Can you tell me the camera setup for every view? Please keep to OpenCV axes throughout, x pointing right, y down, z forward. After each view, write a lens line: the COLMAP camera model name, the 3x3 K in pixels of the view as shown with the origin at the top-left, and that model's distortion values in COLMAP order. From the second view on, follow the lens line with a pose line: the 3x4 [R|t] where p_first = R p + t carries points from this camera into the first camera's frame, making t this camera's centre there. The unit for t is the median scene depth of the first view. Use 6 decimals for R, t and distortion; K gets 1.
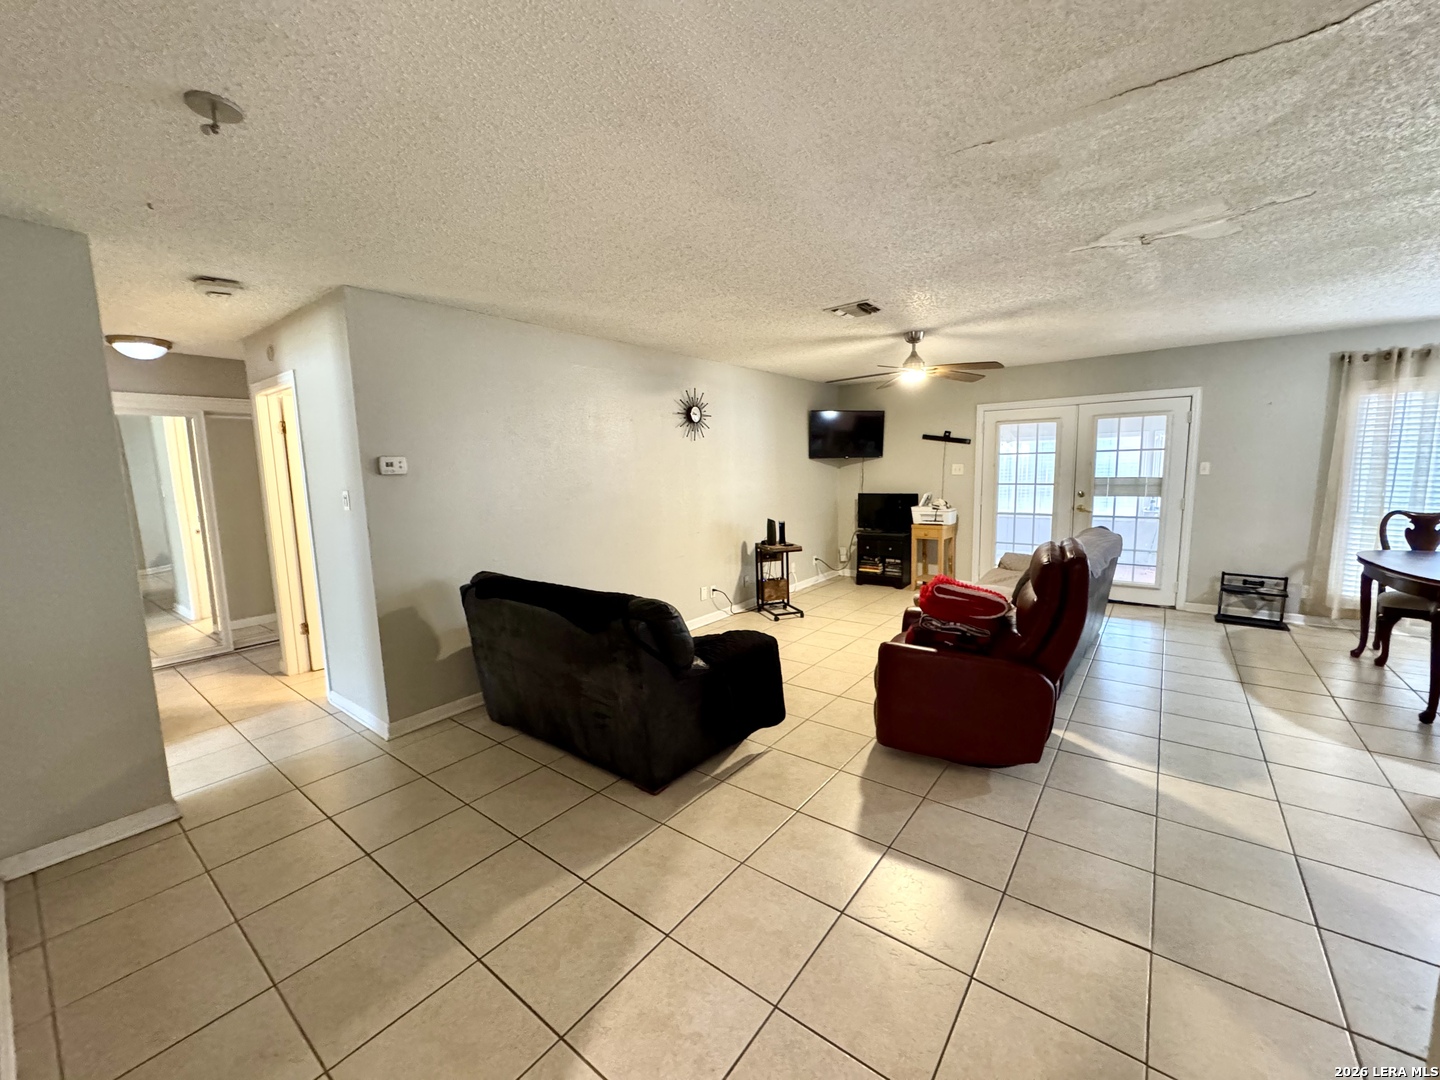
lens RADIAL K [[576.1, 0, 721.6], [0, 576.1, 536.2], [0, 0, 1]] dist [-0.002526, 0.001077]
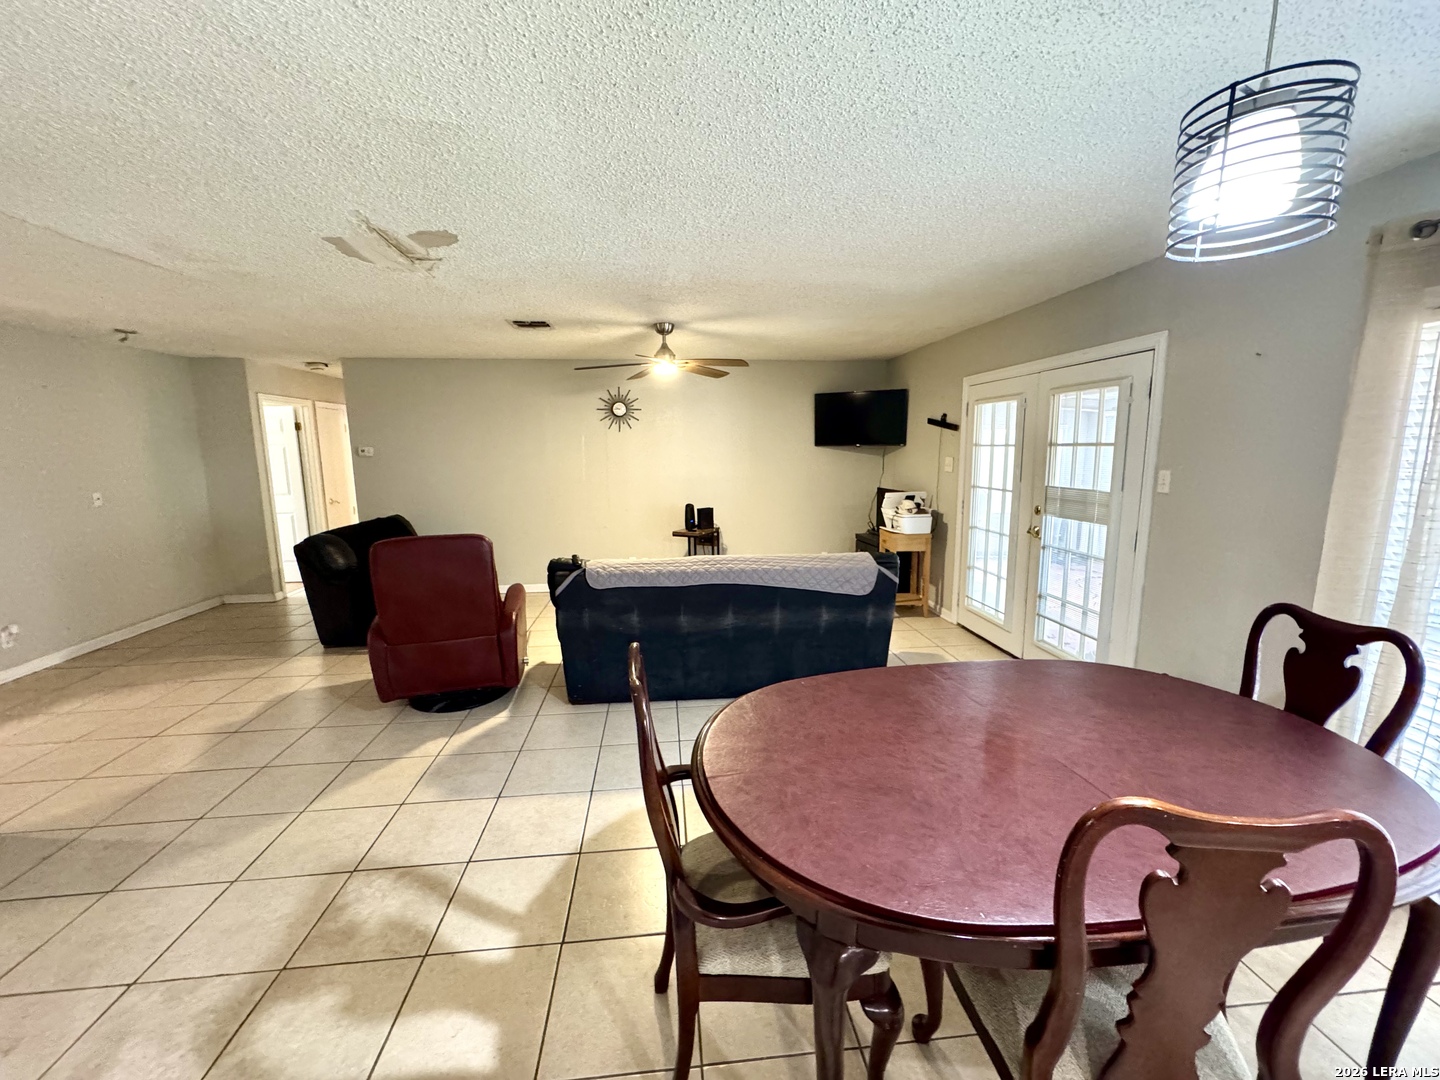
lens RADIAL K [[576.1, 0, 721.6], [0, 576.1, 536.2], [0, 0, 1]] dist [-0.002526, 0.001077]
pose [[0.691772, 0.128029, -0.710676, 0.967805], [-0.095948, 0.991728, 0.085265, -0.074032], [0.715713, 0.009204, 0.698334, 0.326774]]
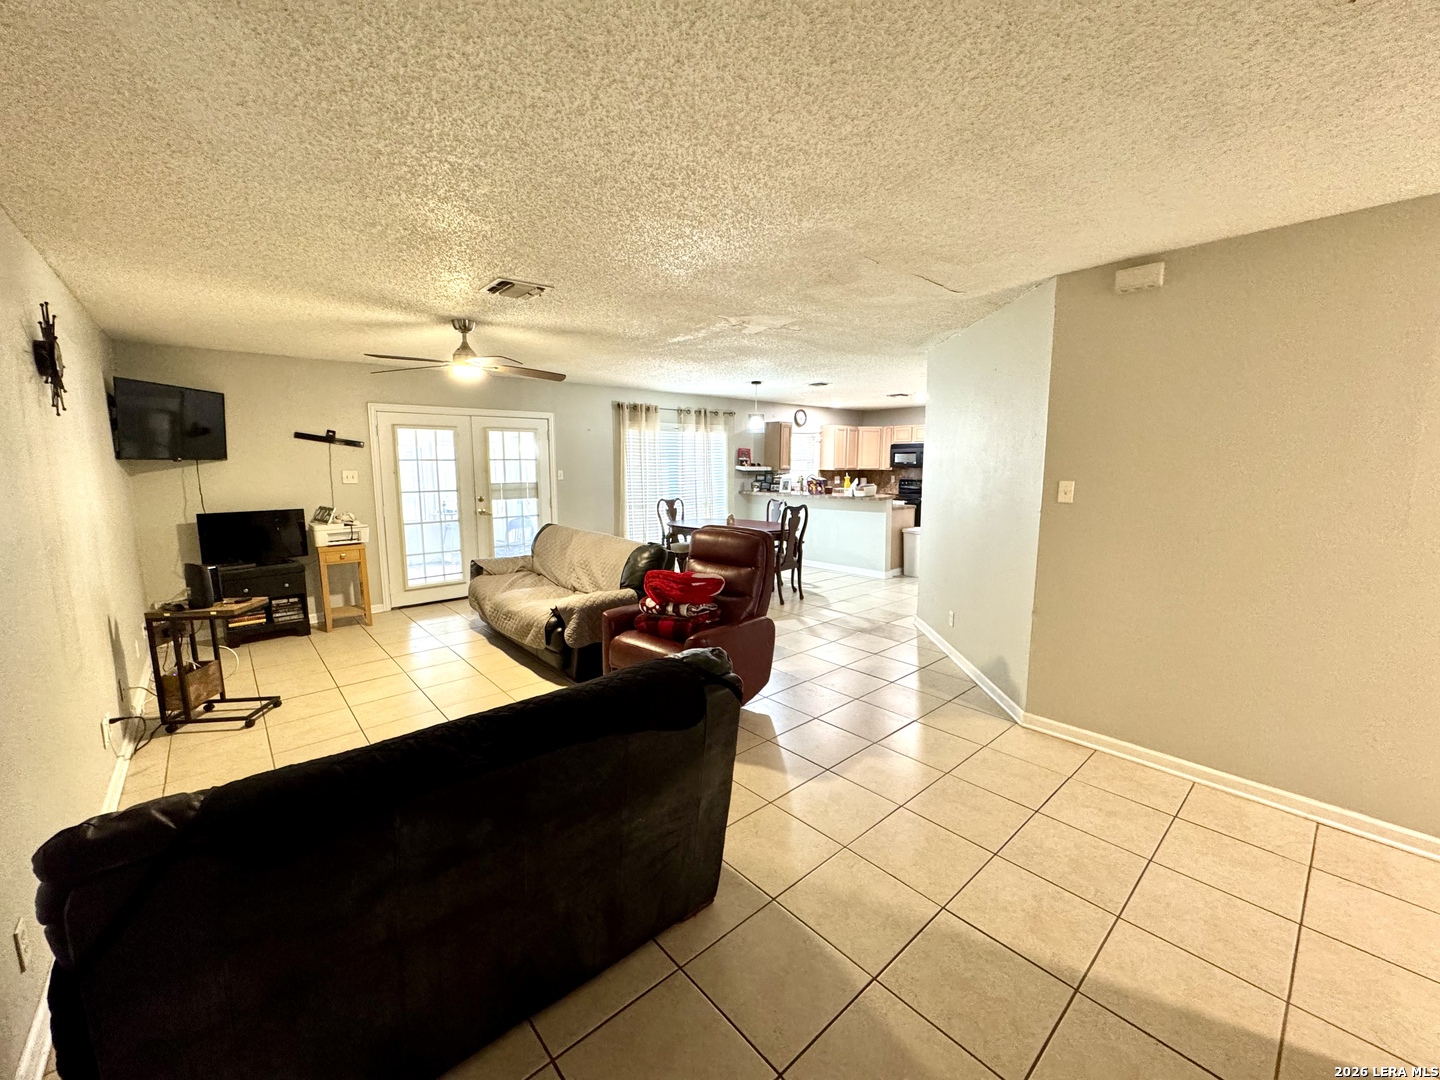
lens RADIAL K [[576.1, 0, 721.6], [0, 576.1, 536.2], [0, 0, 1]] dist [-0.002526, 0.001077]
pose [[0.187829, -0.104422, 0.976635, -0.408736], [0.119144, 0.989412, 0.082874, -0.045397], [-0.974949, 0.100794, 0.198281, 0.400077]]
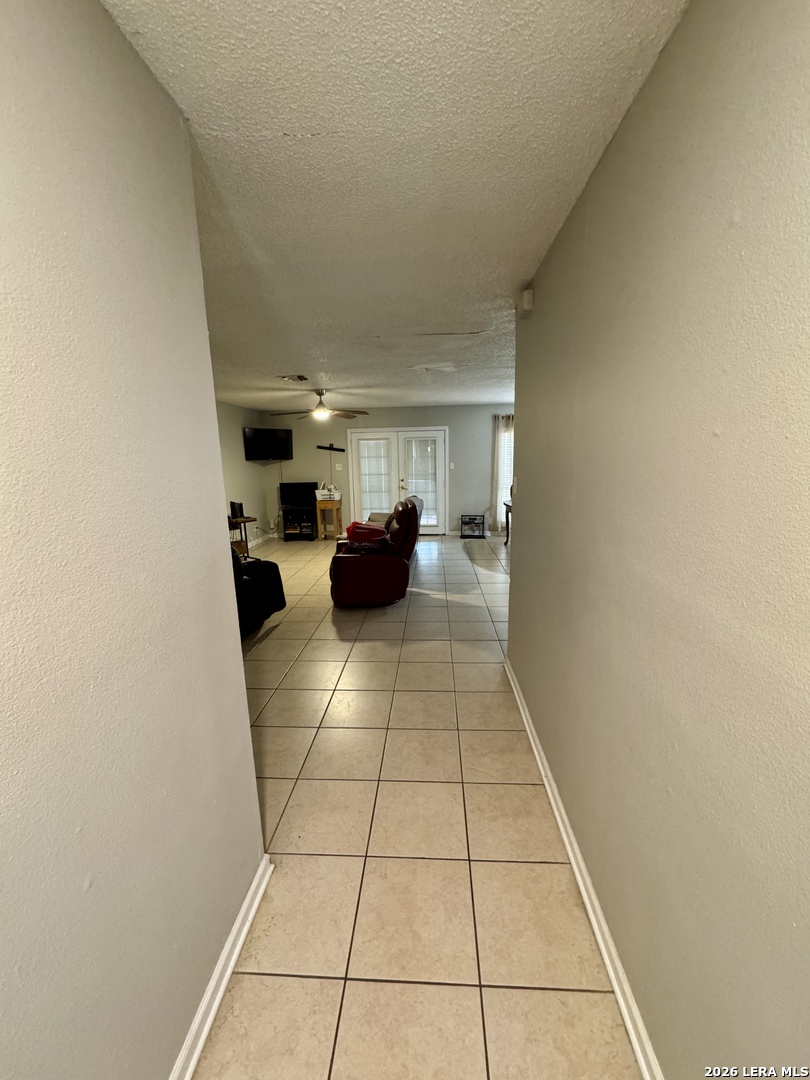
lens RADIAL K [[432.1, 0, 407.0], [0, 432.1, 537.6], [0, 0, 1]] dist [-0.002526, 0.001077]
pose [[0.827461, -0.098994, 0.552728, -0.186489], [0.071469, 0.994899, 0.071194, 0.017790], [-0.556956, -0.019407, 0.830315, -0.214988]]
